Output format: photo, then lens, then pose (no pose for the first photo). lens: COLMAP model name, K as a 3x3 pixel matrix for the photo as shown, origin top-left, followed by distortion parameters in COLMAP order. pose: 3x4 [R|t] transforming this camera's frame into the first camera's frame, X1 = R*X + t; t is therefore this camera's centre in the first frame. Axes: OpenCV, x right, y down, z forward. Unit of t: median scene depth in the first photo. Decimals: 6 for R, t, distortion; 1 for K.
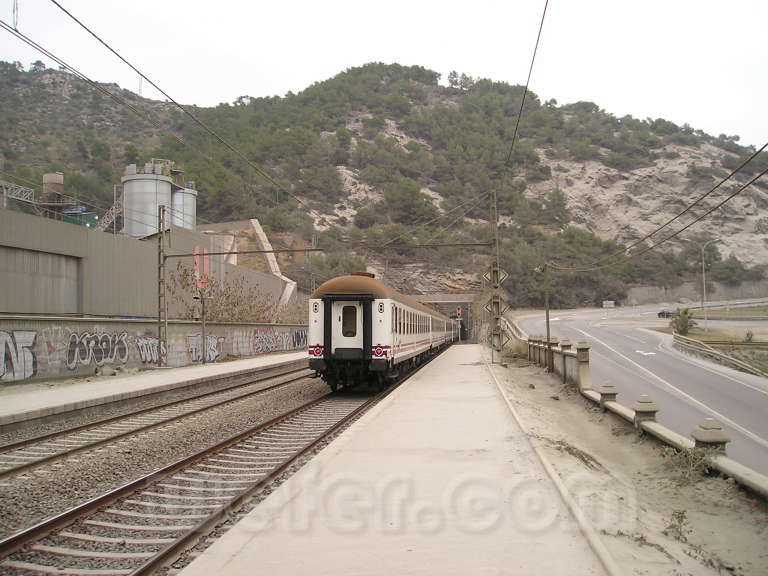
lens RADIAL K [[778.9, 0, 401.7], [0, 778.9, 299.3], [0, 0, 1]] dist [-0.150348, 0.111936]
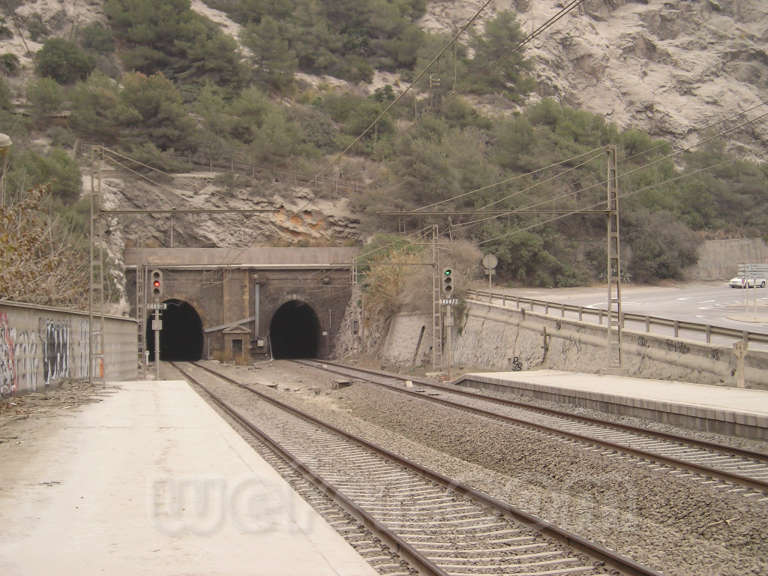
lens RADIAL K [[1627.8, 0, 407.3], [0, 1627.8, 288.7], [0, 0, 1]] dist [-0.017437, -0.143157]
pose [[0.976756, 0.012329, 0.214002, -0.043439], [-0.014224, 0.999872, 0.007317, 0.005826], [-0.213884, -0.010191, 0.976806, 0.105715]]
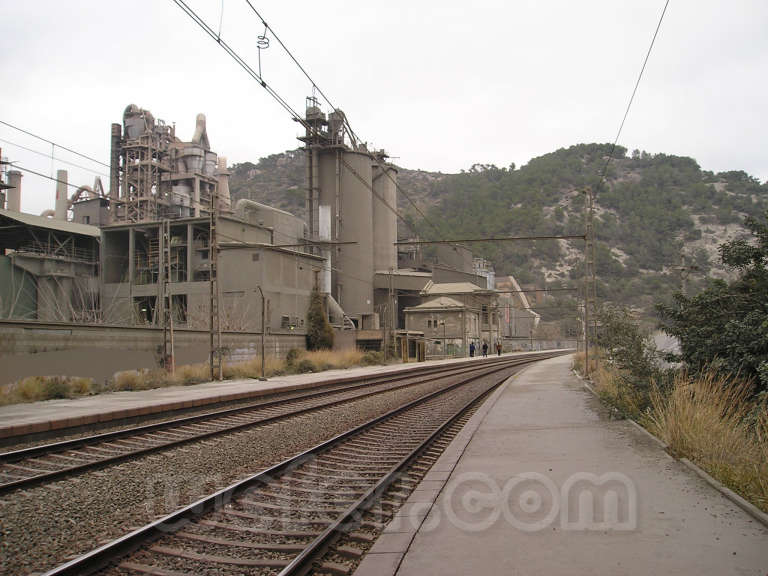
lens RADIAL K [[778.9, 0, 401.7], [0, 778.9, 299.3], [0, 0, 1]] dist [-0.150348, 0.111936]
pose [[0.968155, -0.006816, -0.250259, 0.003777], [0.003291, 0.999889, -0.014502, -0.021771], [0.250330, 0.013217, 0.968070, -0.553693]]
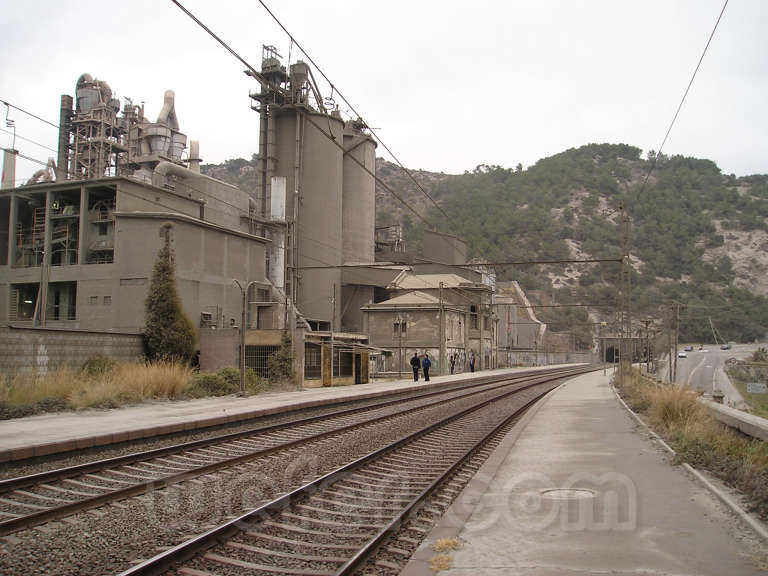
lens RADIAL K [[778.9, 0, 401.7], [0, 778.9, 299.3], [0, 0, 1]] dist [-0.150348, 0.111936]
pose [[0.966444, 0.010732, -0.256655, -0.007583], [-0.018124, 0.999486, -0.026451, -0.017032], [0.256239, 0.030215, 0.966141, -0.425576]]
